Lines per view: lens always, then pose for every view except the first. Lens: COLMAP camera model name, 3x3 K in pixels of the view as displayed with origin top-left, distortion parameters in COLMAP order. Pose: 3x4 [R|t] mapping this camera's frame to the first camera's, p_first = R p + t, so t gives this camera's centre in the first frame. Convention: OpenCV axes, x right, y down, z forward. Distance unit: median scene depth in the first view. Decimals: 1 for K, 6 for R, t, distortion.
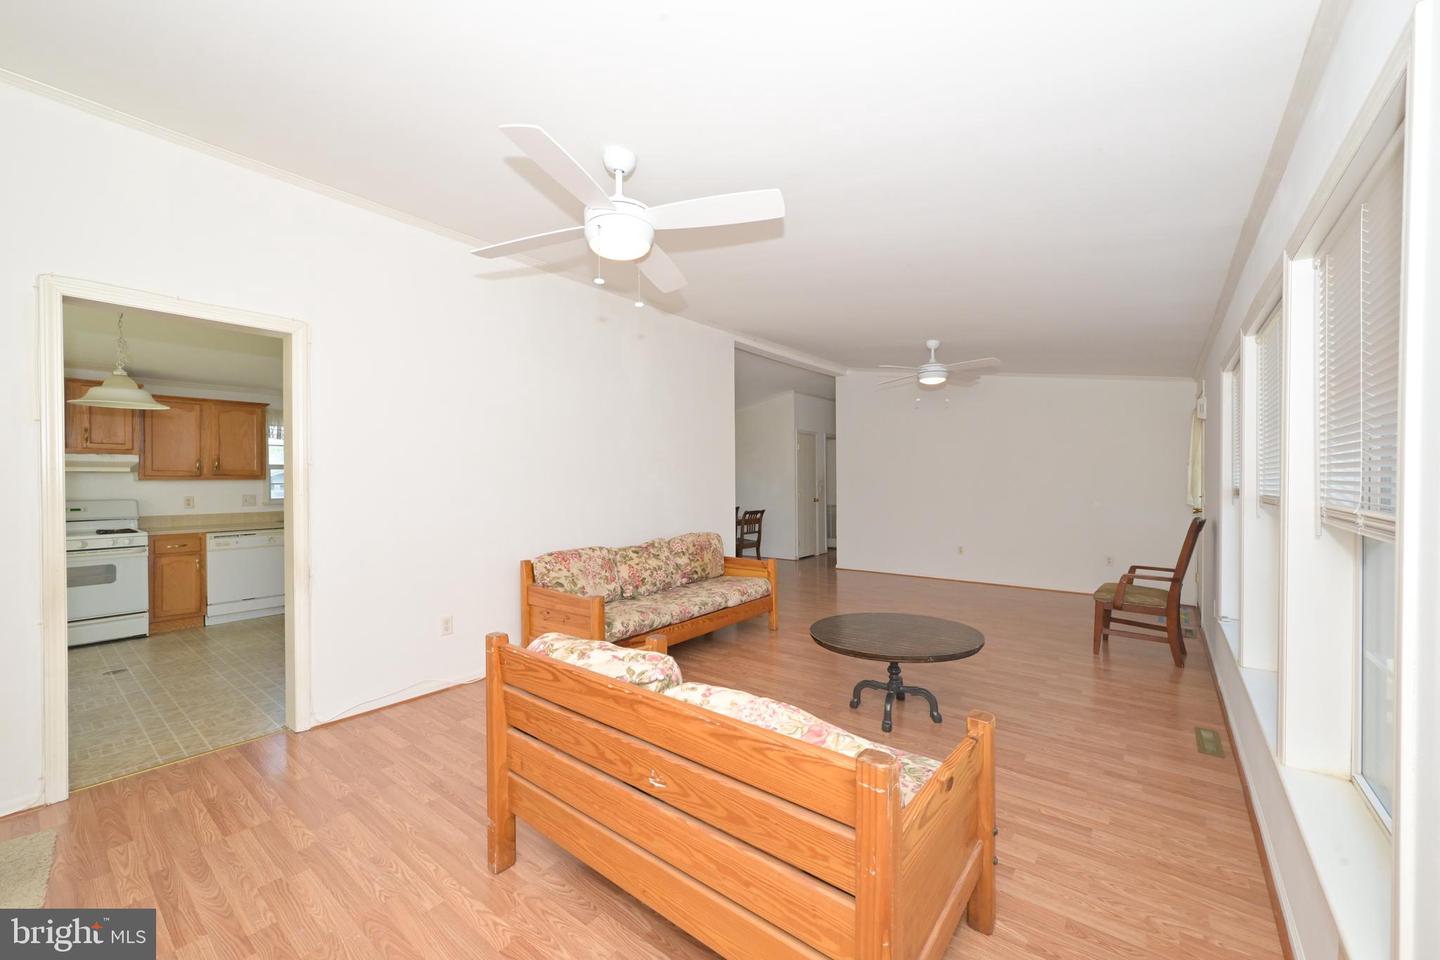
lens RADIAL K [[561.6, 0, 715.6], [0, 561.6, 485.9], [0, 0, 1]] dist [-0.001545, 0.000785]
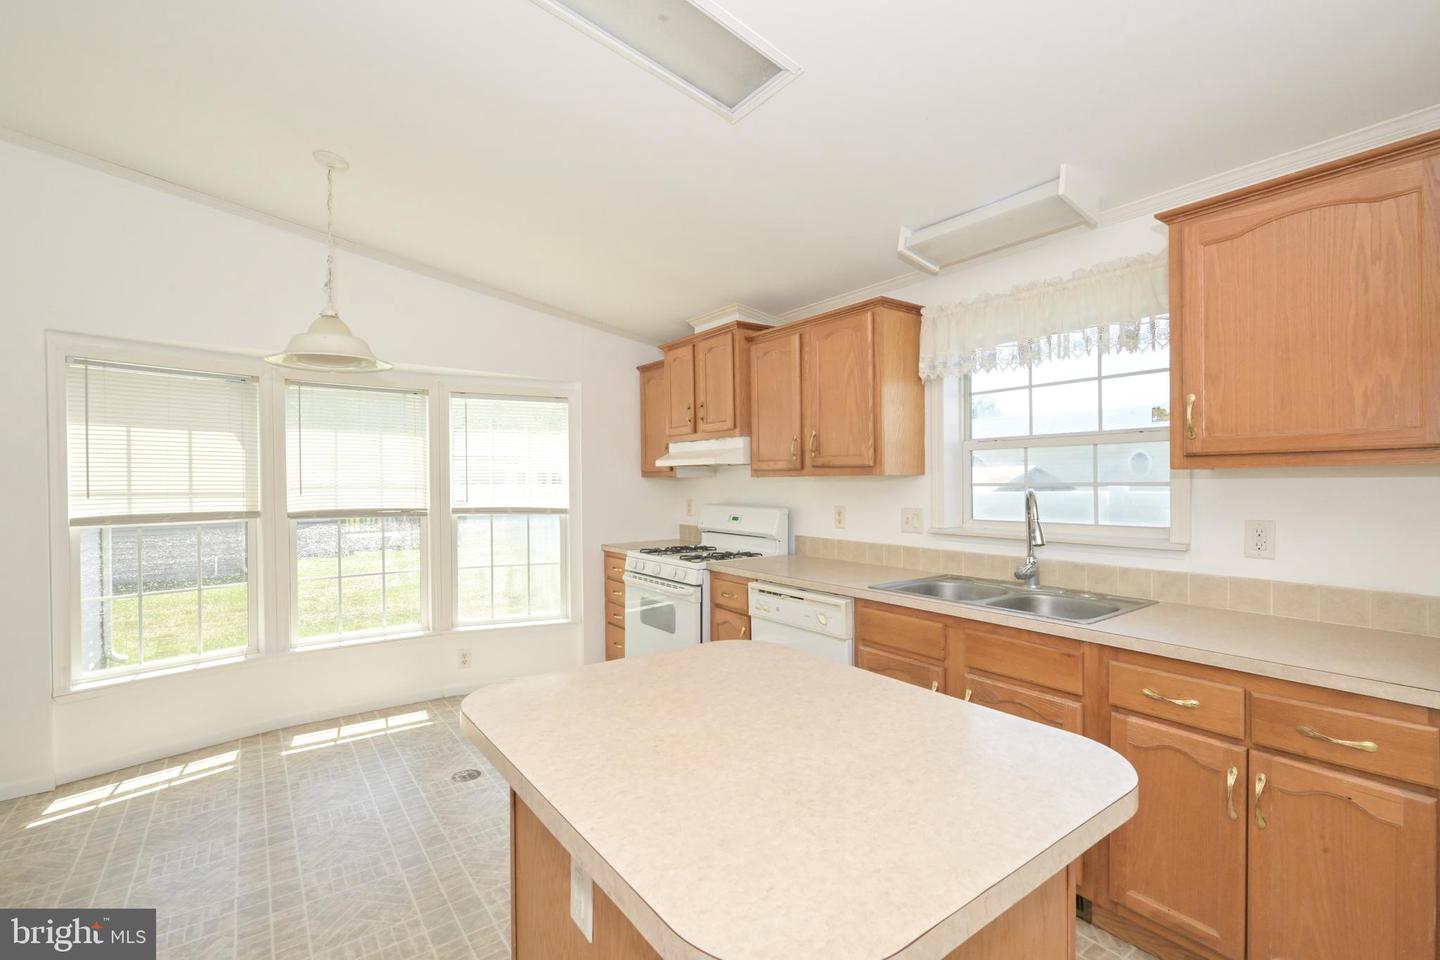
lens RADIAL K [[642.5, 0, 720.1], [0, 642.5, 484.5], [0, 0, 1]] dist [0.000600, 0.000424]
pose [[-0.261302, 0.018097, -0.965087, -0.329818], [0.001932, 0.999832, 0.018226, -0.014924], [0.965255, 0.002898, -0.261293, 1.134034]]
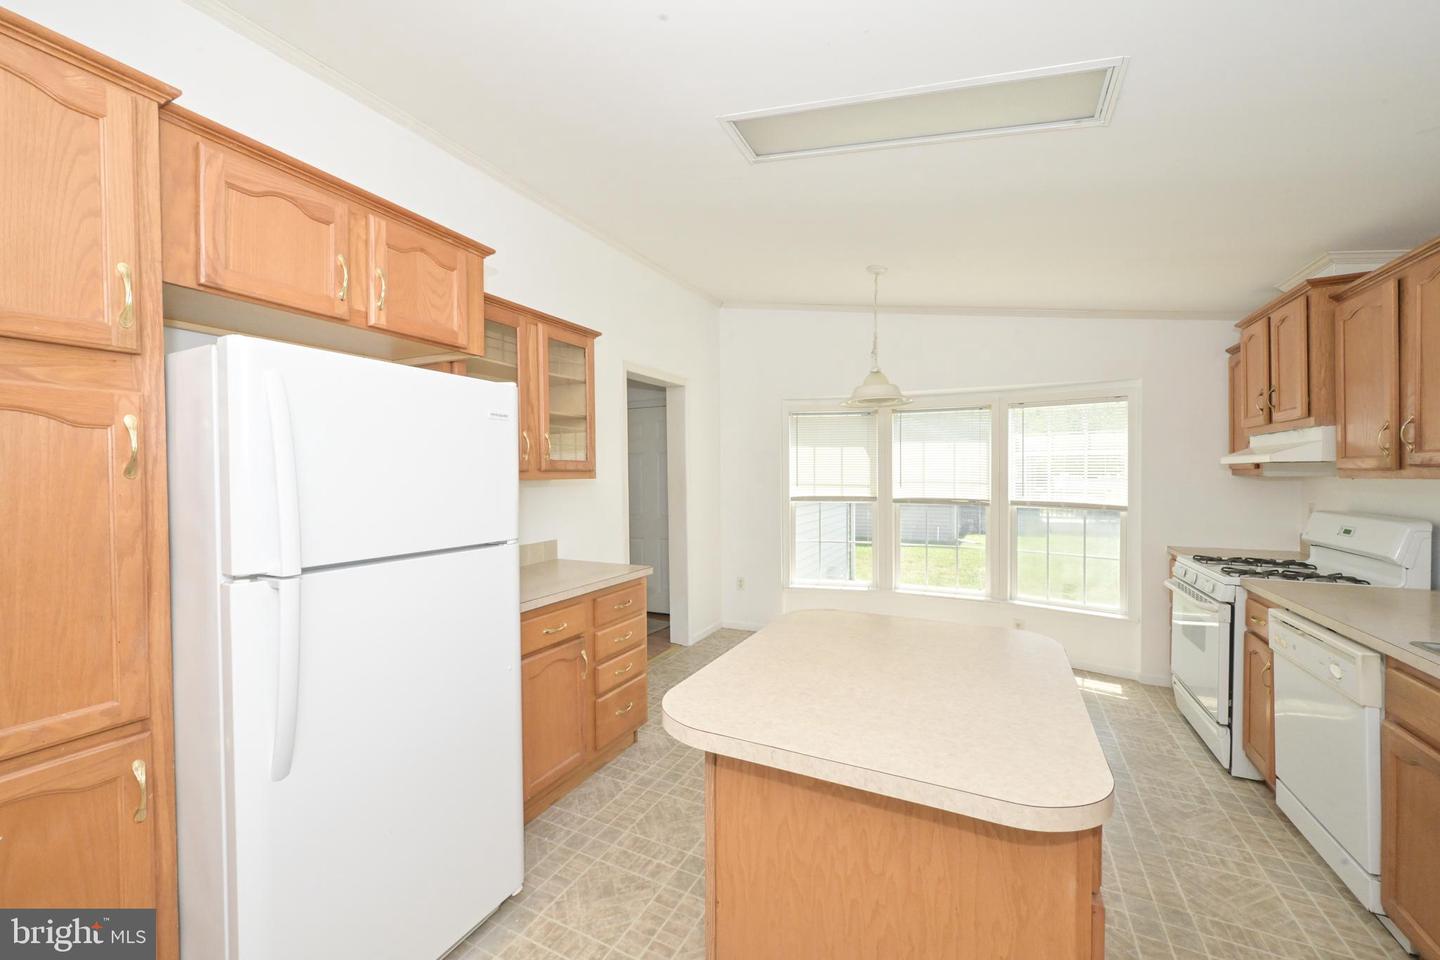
lens RADIAL K [[561.6, 0, 718.5], [0, 561.6, 483.4], [0, 0, 1]] dist [-0.001545, 0.000785]
pose [[-0.978496, 0.016978, -0.205566, -0.413872], [0.011949, 0.999599, 0.025681, -0.023922], [0.205919, 0.022673, -0.978306, 1.332489]]
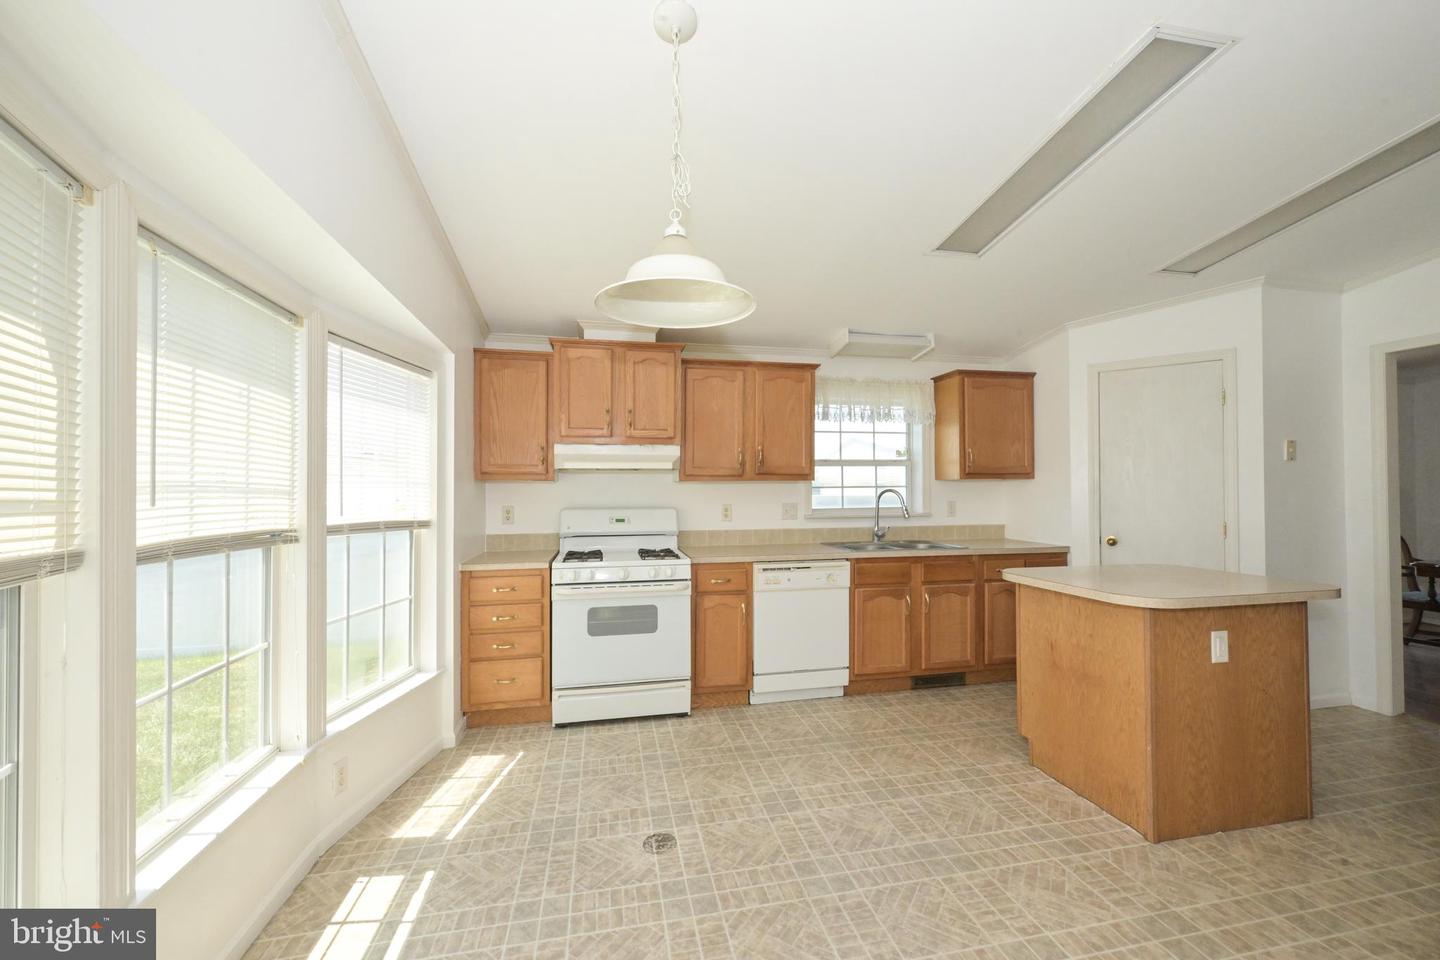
lens RADIAL K [[561.6, 0, 720.3], [0, 561.6, 477.2], [0, 0, 1]] dist [-0.001545, 0.000785]
pose [[0.768892, -0.008367, -0.639324, -0.525324], [-0.006508, 0.999760, -0.020912, -0.000869], [0.639346, 0.020240, 0.768653, 0.478752]]
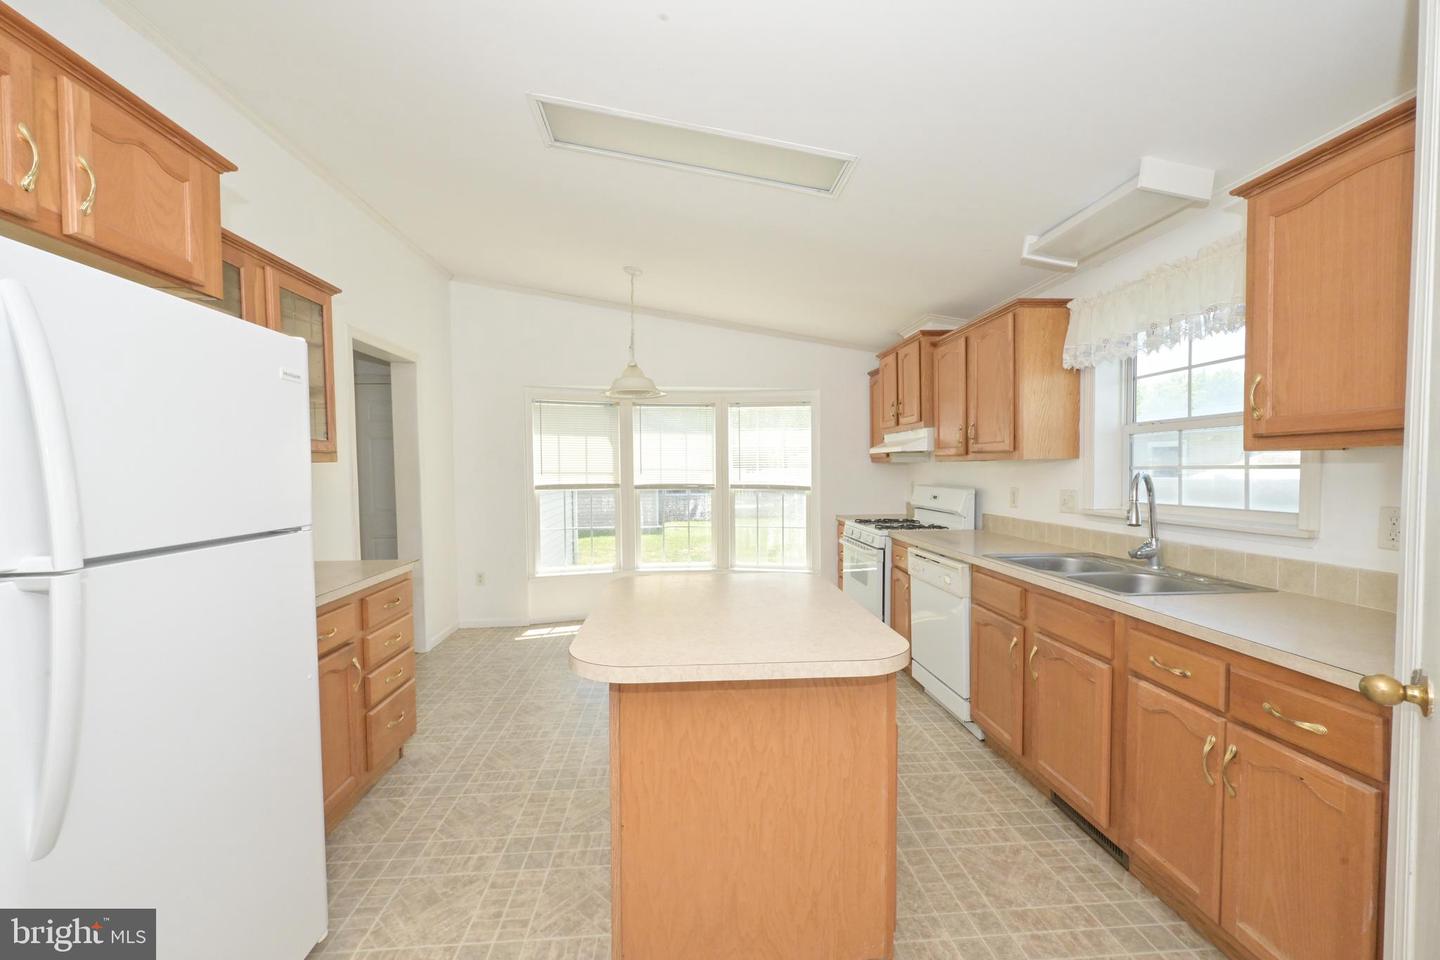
lens RADIAL K [[561.6, 0, 720.2], [0, 561.6, 487.0], [0, 0, 1]] dist [-0.001545, 0.000785]
pose [[-0.735775, 0.037841, -0.676168, -0.322428], [0.009101, 0.998900, 0.045999, -0.013331], [0.677165, 0.027691, -0.735310, 1.326757]]
